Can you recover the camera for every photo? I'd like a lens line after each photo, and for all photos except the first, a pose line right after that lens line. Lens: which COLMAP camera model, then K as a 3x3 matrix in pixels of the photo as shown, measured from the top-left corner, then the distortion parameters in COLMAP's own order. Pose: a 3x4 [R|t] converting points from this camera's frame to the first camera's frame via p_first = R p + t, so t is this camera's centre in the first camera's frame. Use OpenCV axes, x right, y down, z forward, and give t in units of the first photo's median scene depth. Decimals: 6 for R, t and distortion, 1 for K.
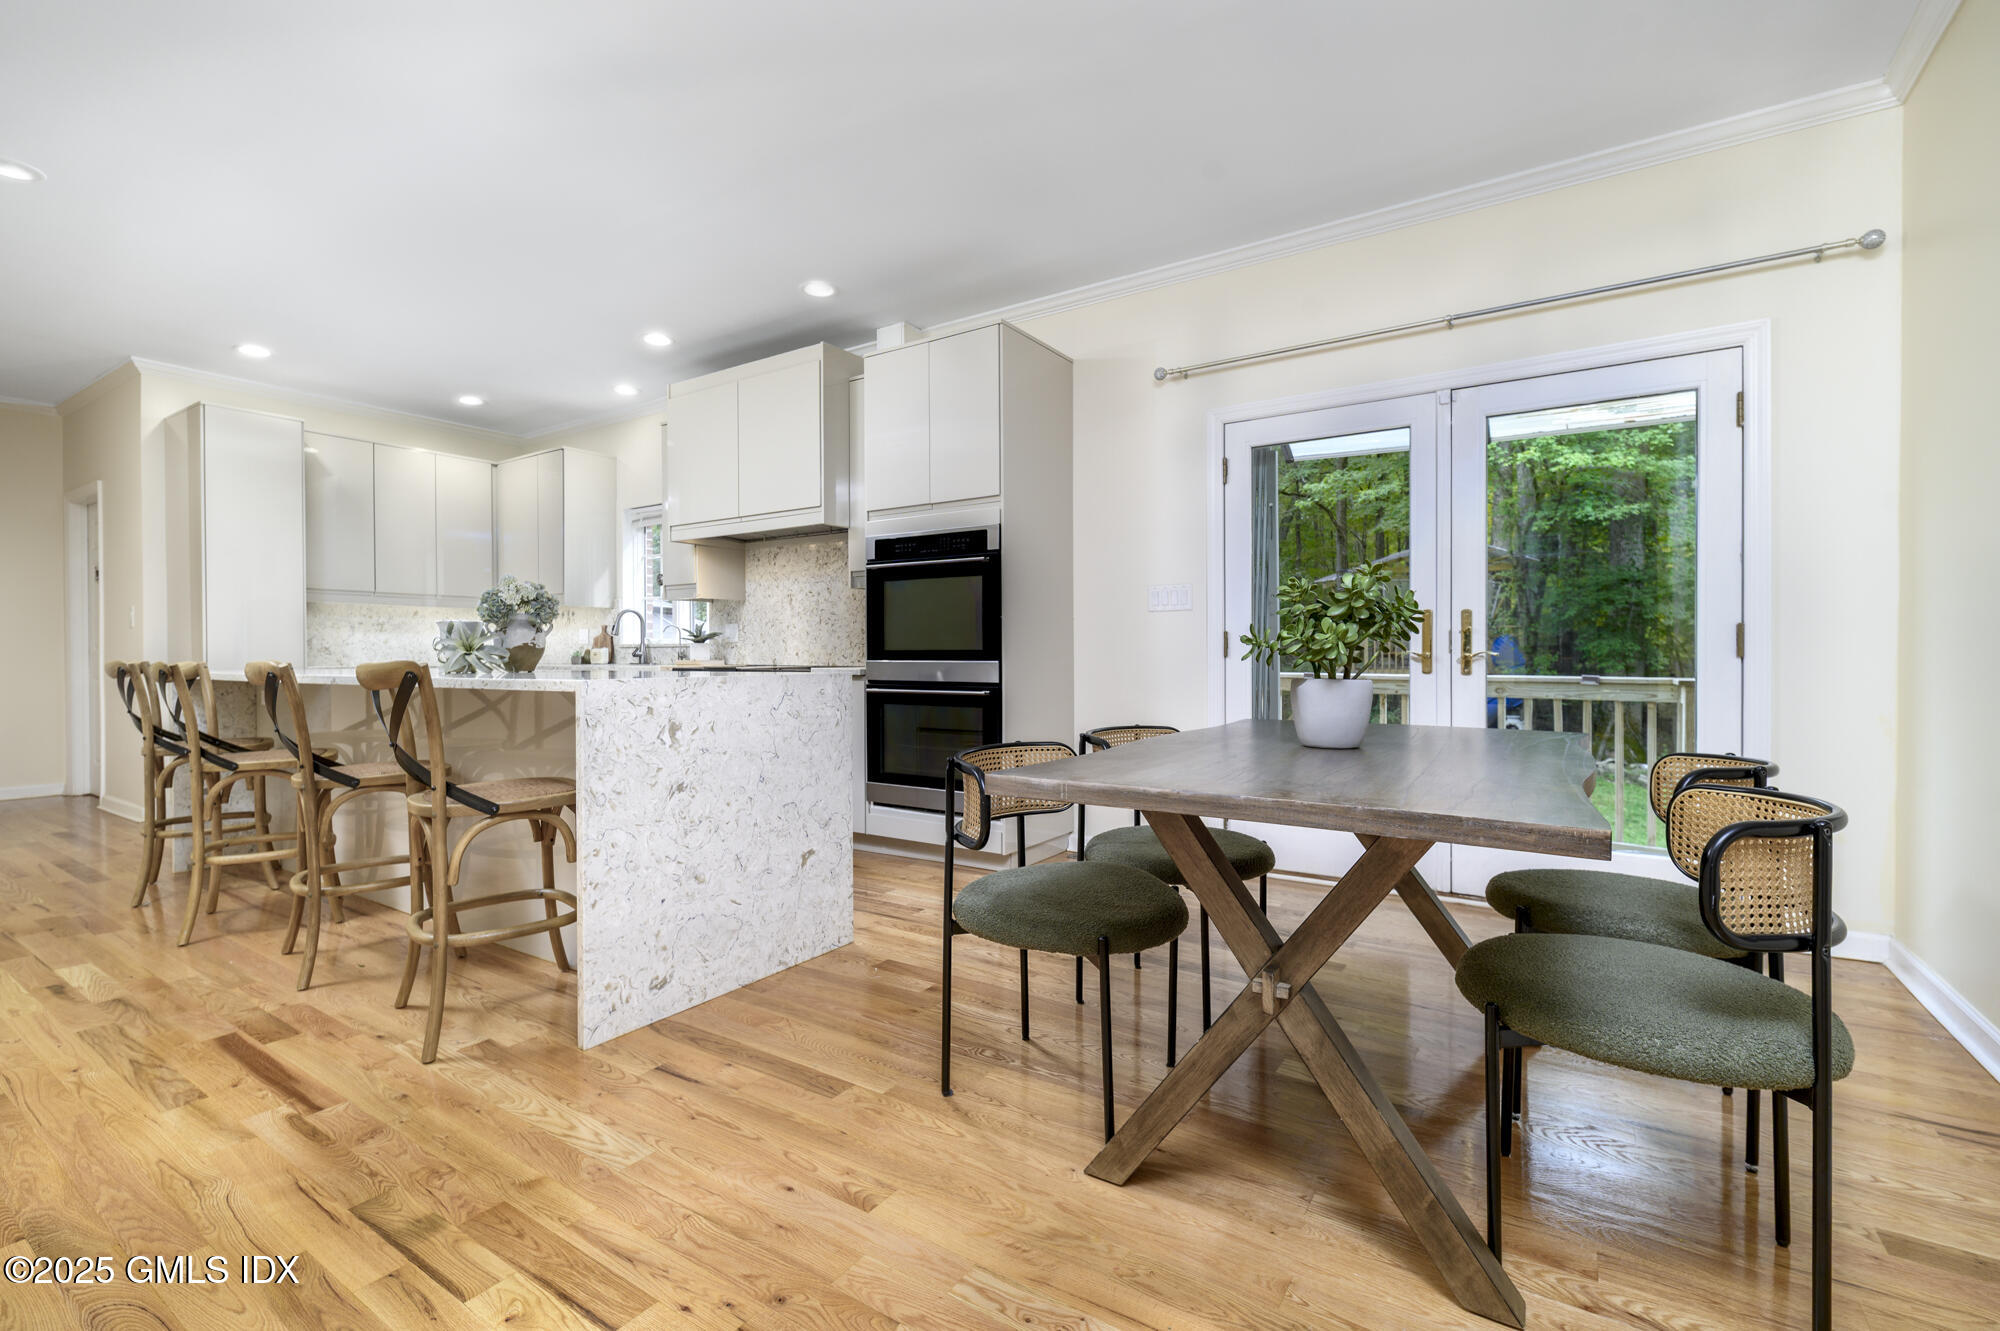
lens RADIAL K [[888.4, 0, 1001.5], [0, 888.4, 657.8], [0, 0, 1]] dist [-0.003988, -0.000508]
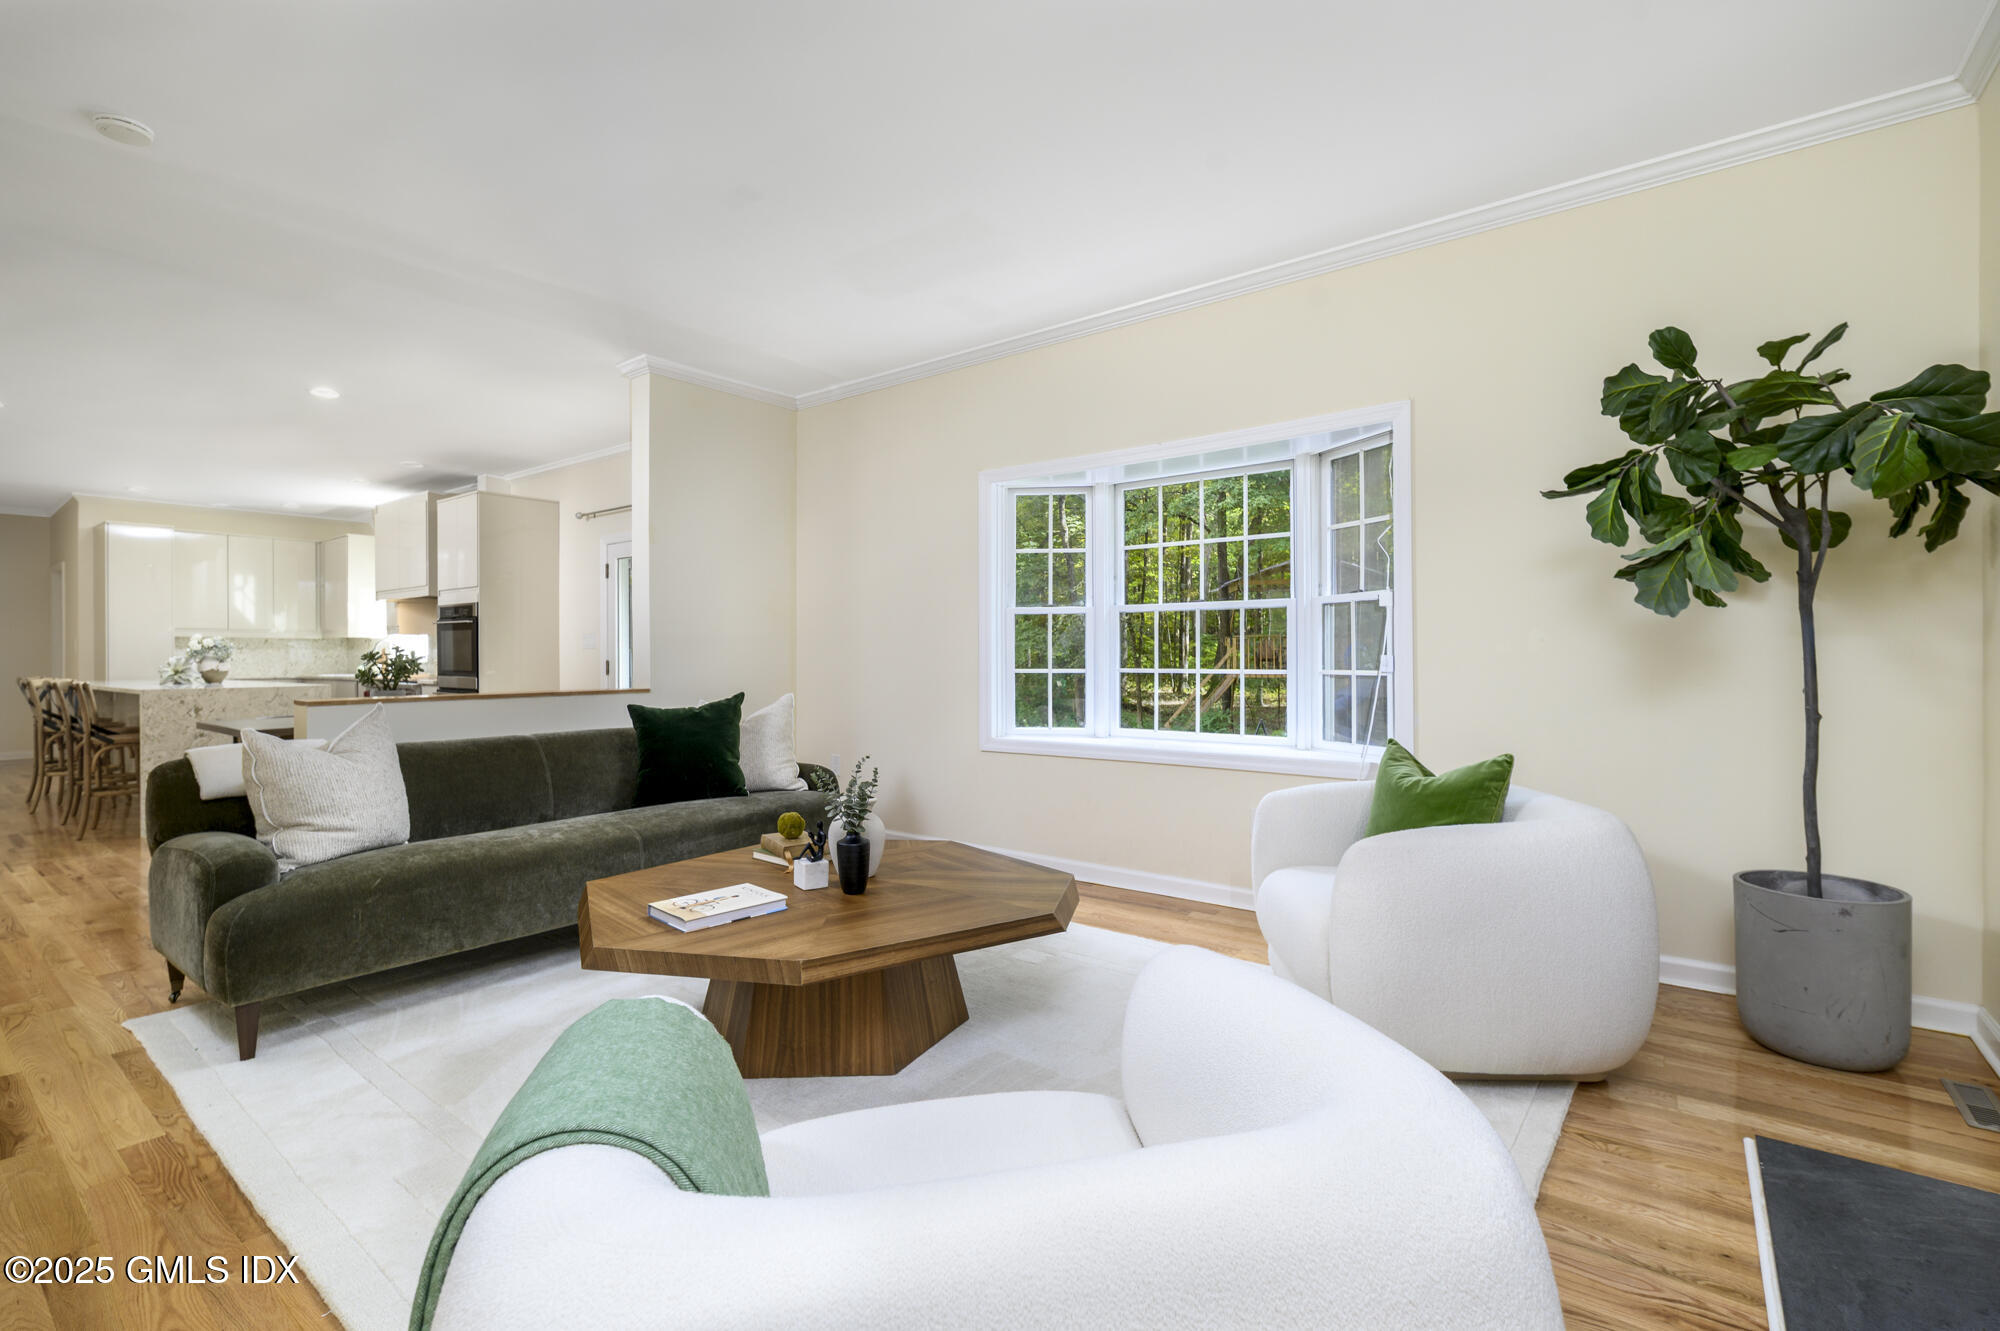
lens RADIAL K [[888.4, 0, 1001.5], [0, 888.4, 657.8], [0, 0, 1]] dist [-0.003988, -0.000508]
pose [[0.997578, 0.001353, -0.069538, 1.575068], [-0.002727, 0.999803, -0.019663, -0.010660], [0.069498, 0.019805, 0.997385, -0.944335]]
